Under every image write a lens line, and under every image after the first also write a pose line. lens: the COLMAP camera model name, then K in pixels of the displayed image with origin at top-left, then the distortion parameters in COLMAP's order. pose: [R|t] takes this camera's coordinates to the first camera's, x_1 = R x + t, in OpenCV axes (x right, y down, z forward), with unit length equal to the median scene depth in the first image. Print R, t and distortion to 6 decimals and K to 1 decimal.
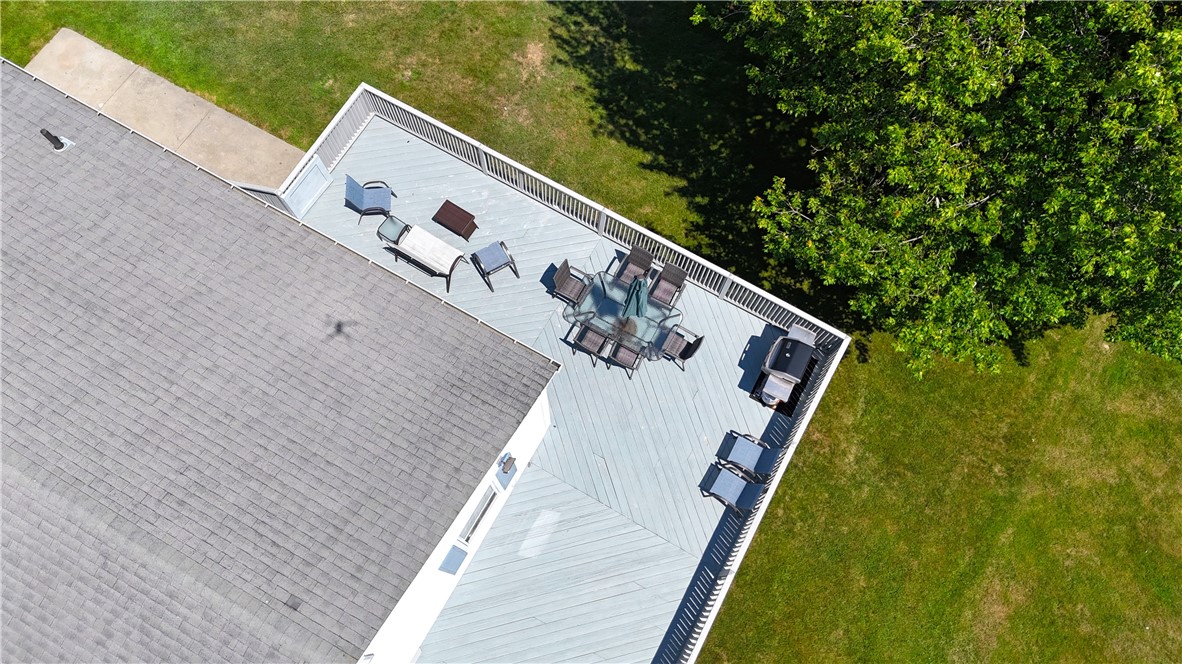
lens RADIAL K [[870.3, 0, 596.7], [0, 870.3, 327.4], [0, 0, 1]] dist [0.033032, -0.013795]
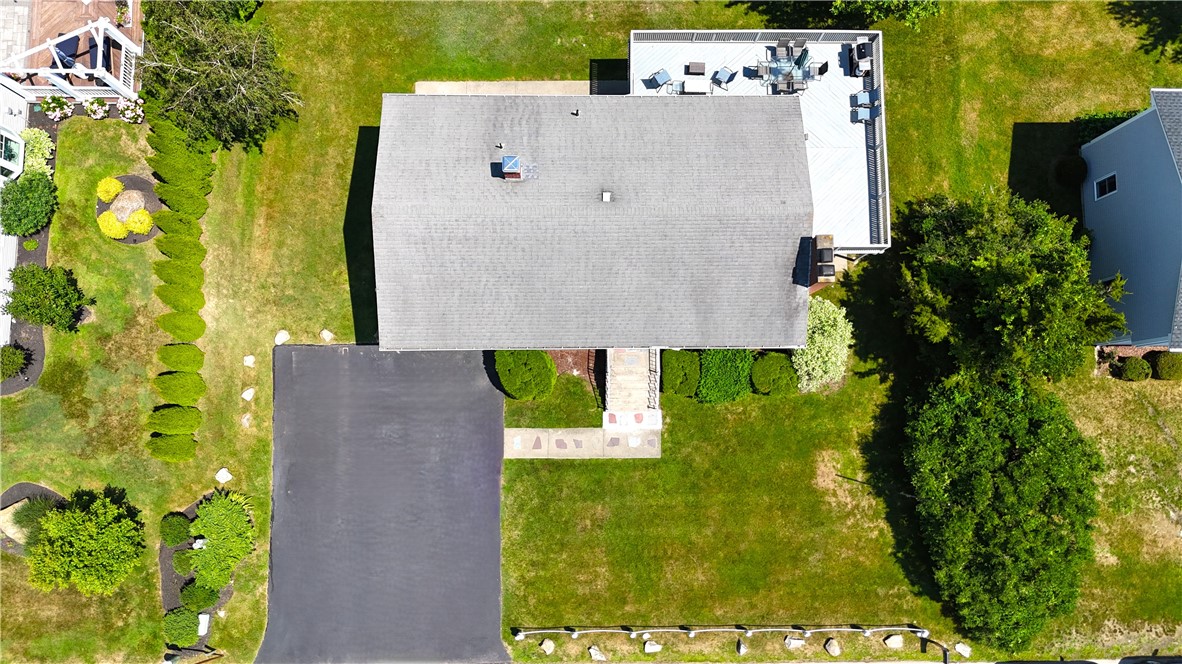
lens RADIAL K [[870.3, 0, 582.4], [0, 870.3, 335.0], [0, 0, 1]] dist [0.033032, -0.013795]
pose [[0.868706, -0.493172, 0.046169, -0.803033], [0.469814, 0.849901, 0.238629, -0.205299], [-0.156924, -0.185608, 0.970013, -1.135858]]
